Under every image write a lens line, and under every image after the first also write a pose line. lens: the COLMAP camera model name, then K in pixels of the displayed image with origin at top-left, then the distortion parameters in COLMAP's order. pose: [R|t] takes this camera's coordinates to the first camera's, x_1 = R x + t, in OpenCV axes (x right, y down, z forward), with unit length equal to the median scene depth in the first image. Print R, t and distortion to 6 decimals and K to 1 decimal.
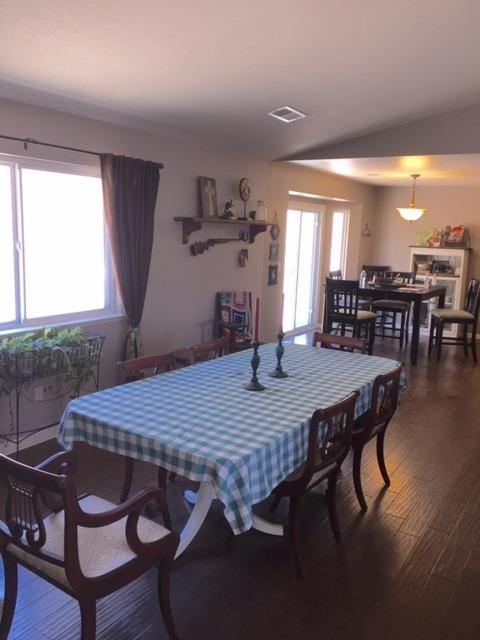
lens RADIAL K [[559.8, 0, 240.0], [0, 559.8, 320.0], [0, 0, 1]] dist [0.093014, -0.178830]
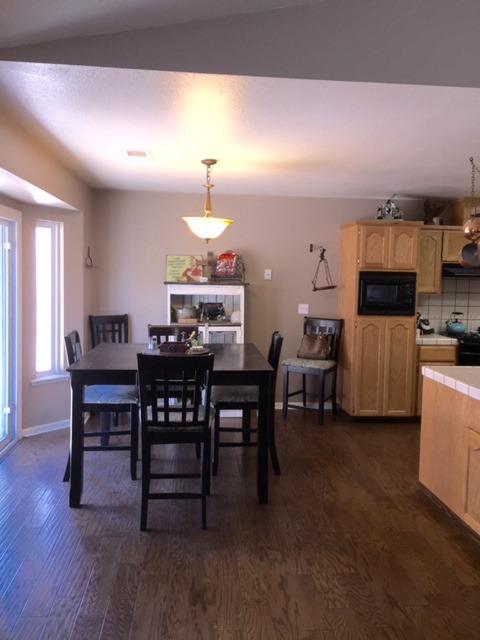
lens RADIAL K [[559.8, 0, 240.0], [0, 559.8, 320.0], [0, 0, 1]] dist [0.093014, -0.178830]
pose [[0.727842, -0.072328, 0.681919, -0.073359], [0.124953, 0.991762, -0.028177, -0.061325], [-0.674264, 0.105716, 0.730884, 0.490657]]
